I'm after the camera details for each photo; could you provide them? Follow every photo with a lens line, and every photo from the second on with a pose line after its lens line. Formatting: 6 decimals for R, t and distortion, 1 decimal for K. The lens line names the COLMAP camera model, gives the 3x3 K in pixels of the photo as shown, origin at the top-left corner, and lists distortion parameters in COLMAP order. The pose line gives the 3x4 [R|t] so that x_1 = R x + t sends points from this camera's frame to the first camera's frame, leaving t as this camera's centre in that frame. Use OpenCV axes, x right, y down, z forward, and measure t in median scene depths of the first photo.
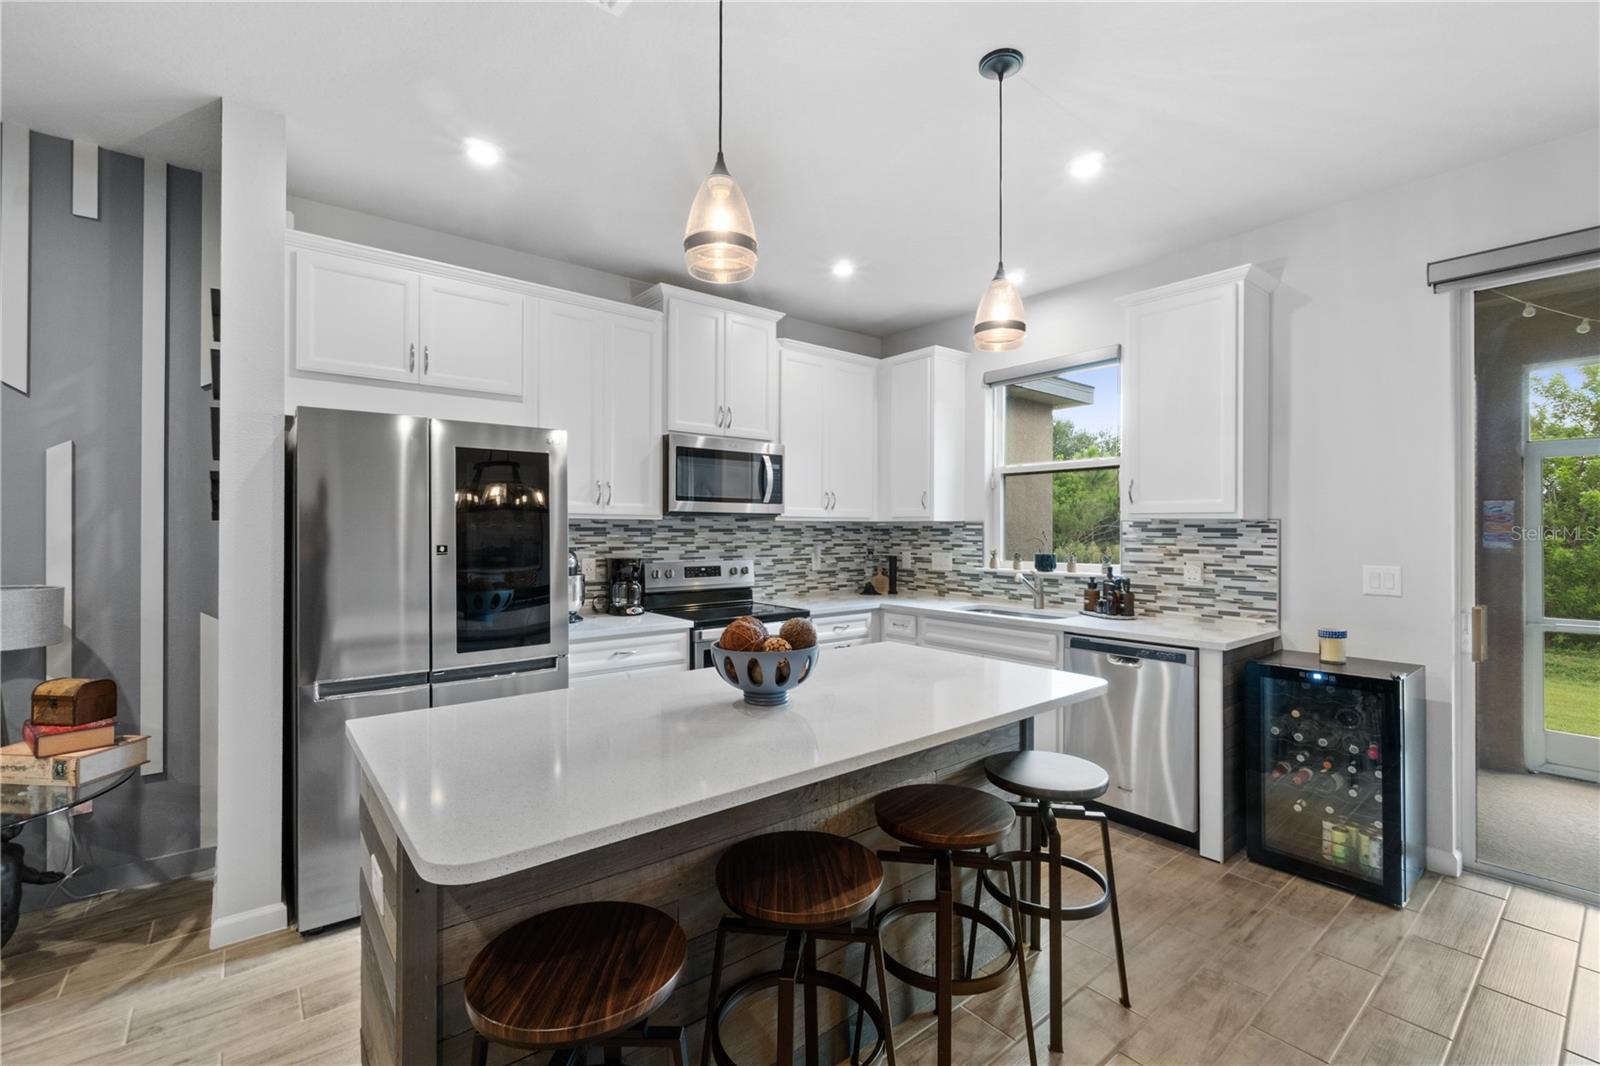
lens RADIAL K [[695.6, 0, 801.3], [0, 695.6, 528.0], [0, 0, 1]] dist [-0.005254, 0.001224]
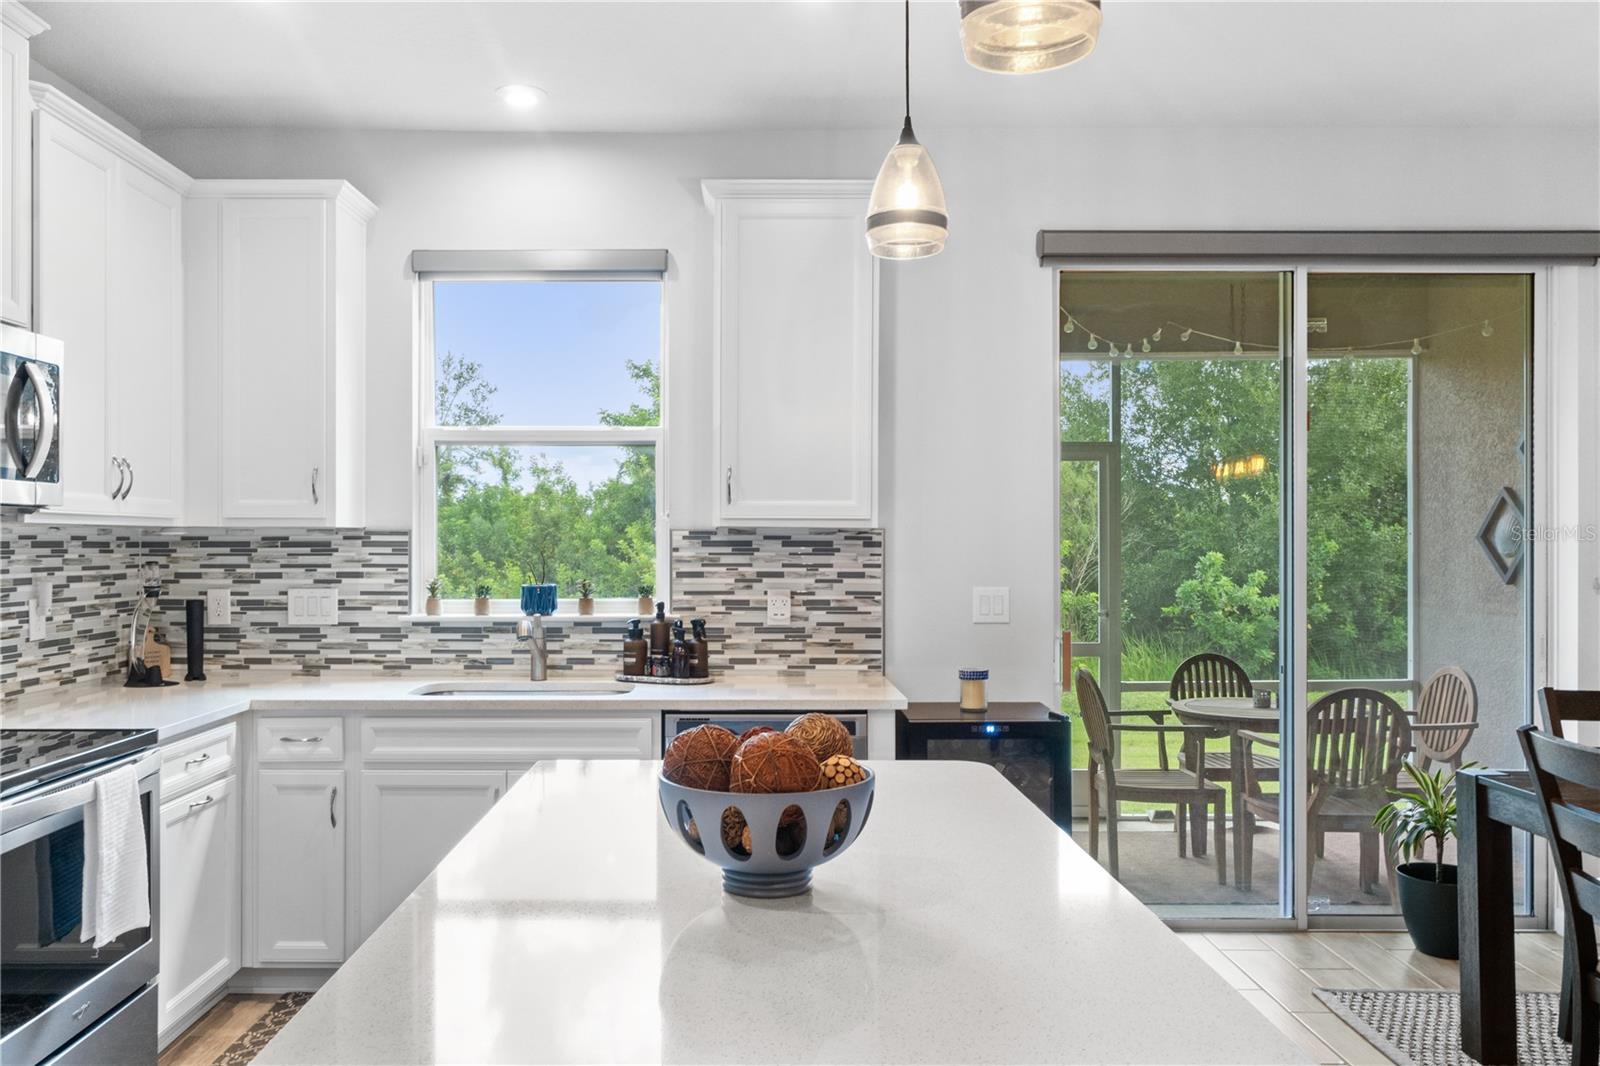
lens RADIAL K [[1251.0, 0, 748.2], [0, 1251.0, 549.1], [0, 0, 1]] dist [0.007726, -0.006796]
pose [[0.637761, -0.005914, 0.770211, -0.371962], [0.000508, 0.999974, 0.007257, -0.000399], [-0.770234, -0.004237, 0.637748, 0.219598]]
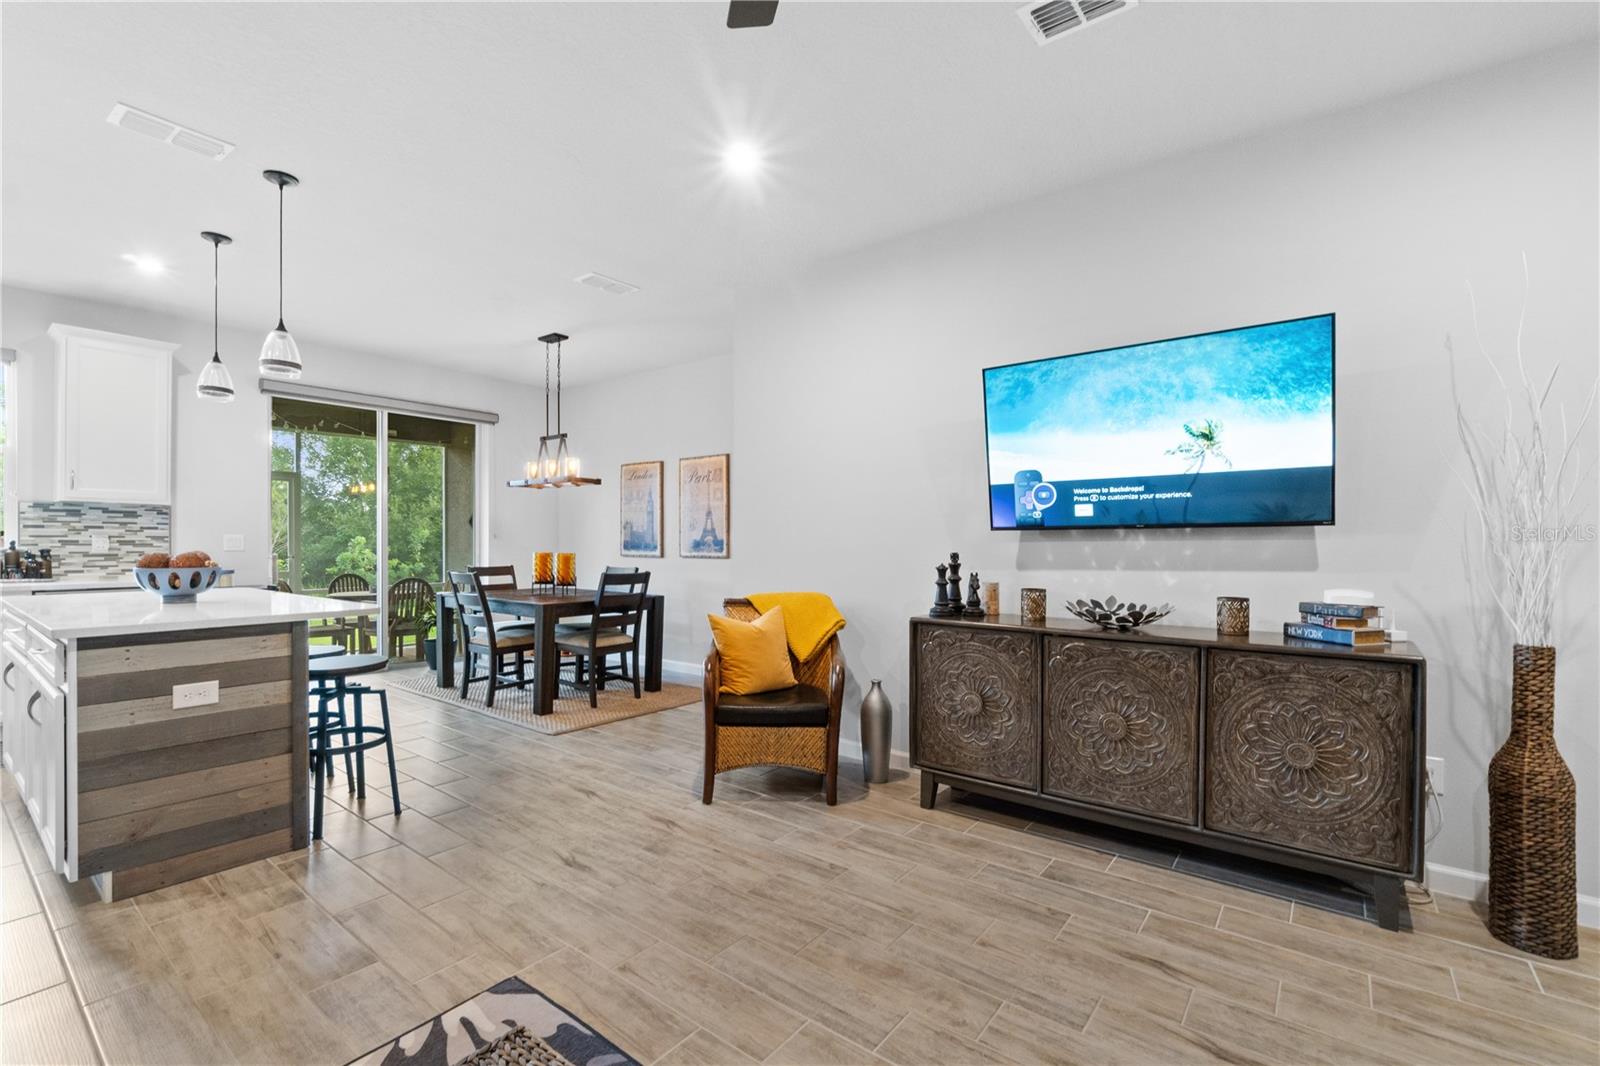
lens RADIAL K [[695.6, 0, 797.9], [0, 695.6, 546.4], [0, 0, 1]] dist [-0.005254, 0.001224]
pose [[-0.220267, -0.010670, 0.975381, -0.969398], [-0.006116, 0.999936, 0.009558, 0.046108], [-0.975420, -0.003860, -0.220318, -0.025399]]
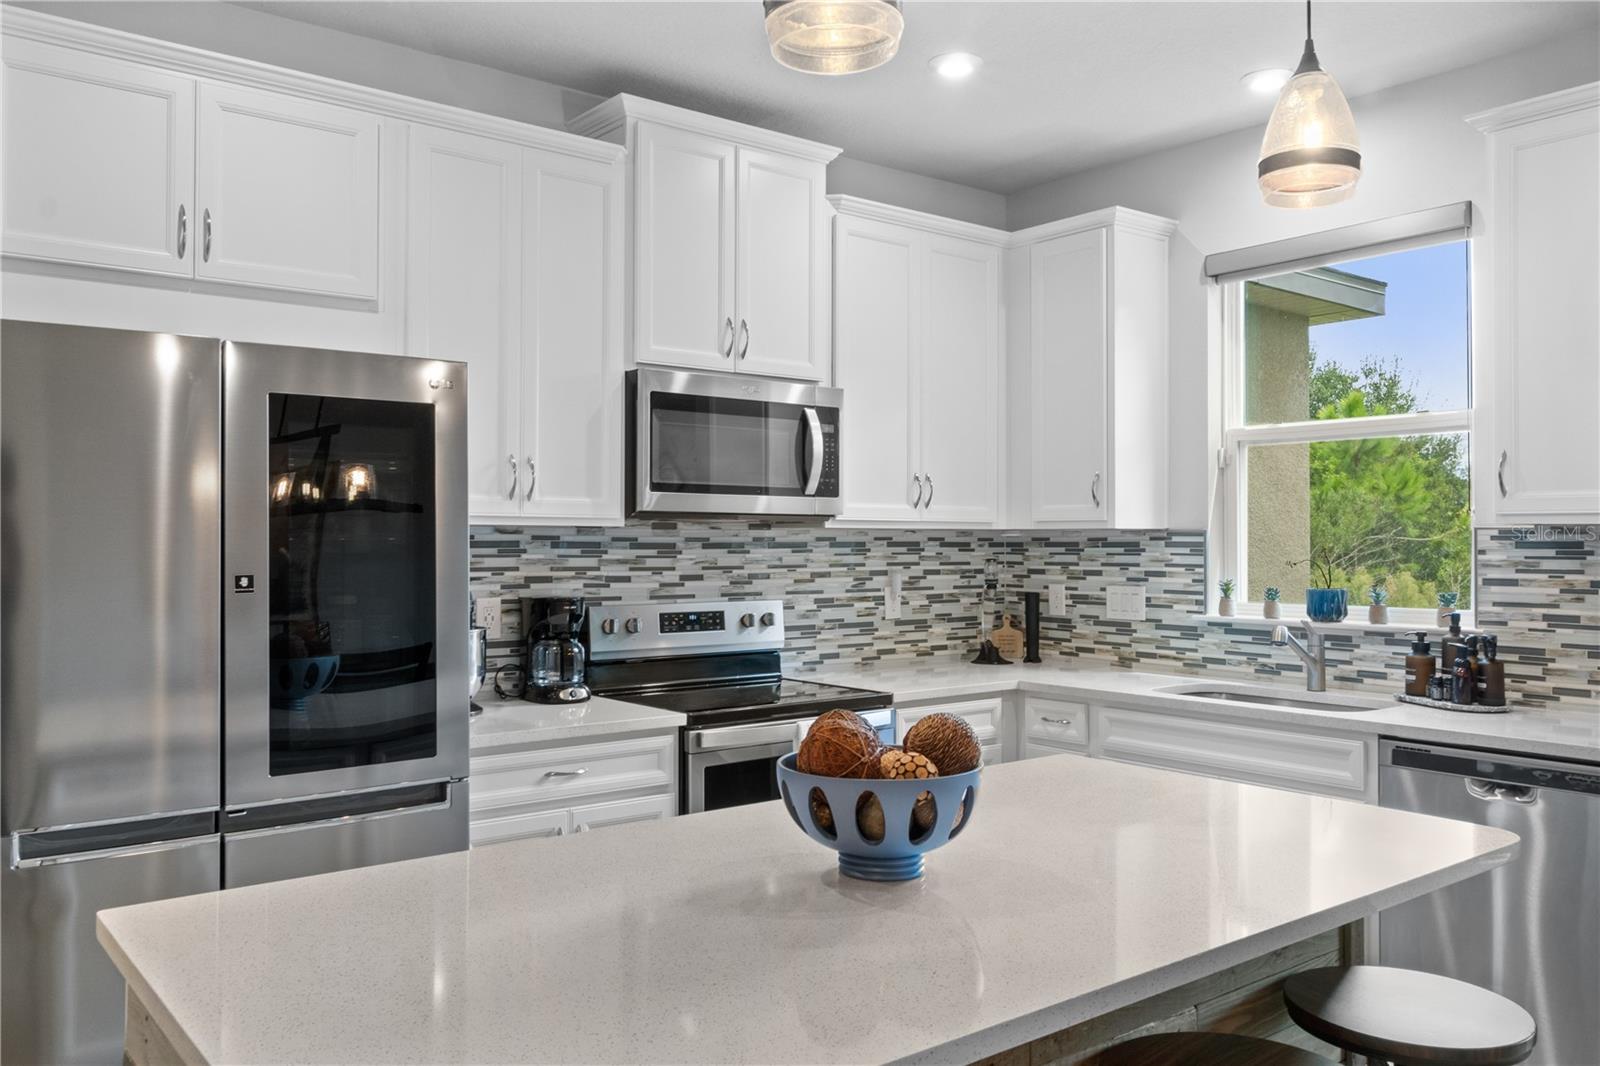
lens RADIAL K [[1251.0, 0, 794.0], [0, 1251.0, 522.4], [0, 0, 1]] dist [0.007726, -0.006796]
pose [[0.999792, -0.001144, -0.020378, -0.045694], [0.000851, 0.999896, -0.014408, -0.001076], [0.020392, 0.014387, 0.999689, 0.021828]]
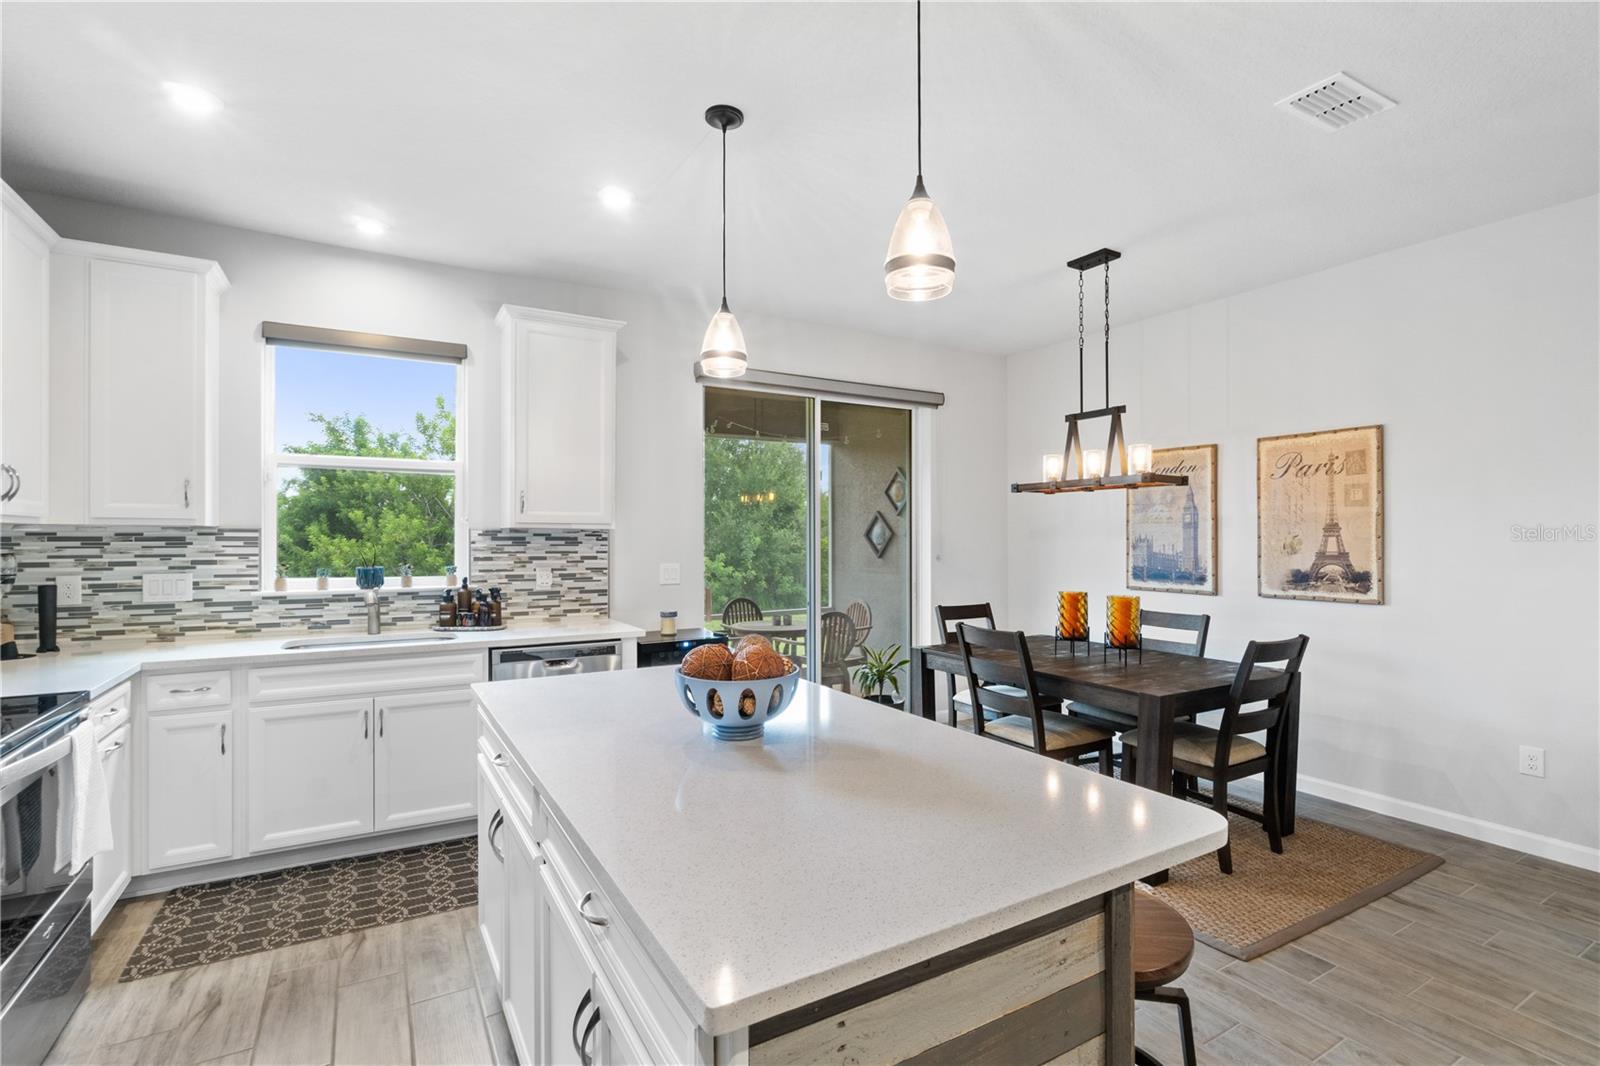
lens RADIAL K [[744.7, 0, 800.4], [0, 744.7, 540.4], [0, 0, 1]] dist [-0.014523, 0.003959]
pose [[0.159499, -0.004918, 0.987186, -0.478214], [-0.001054, 0.999986, 0.005152, -0.000297], [-0.987198, -0.001862, 0.159491, 0.387104]]
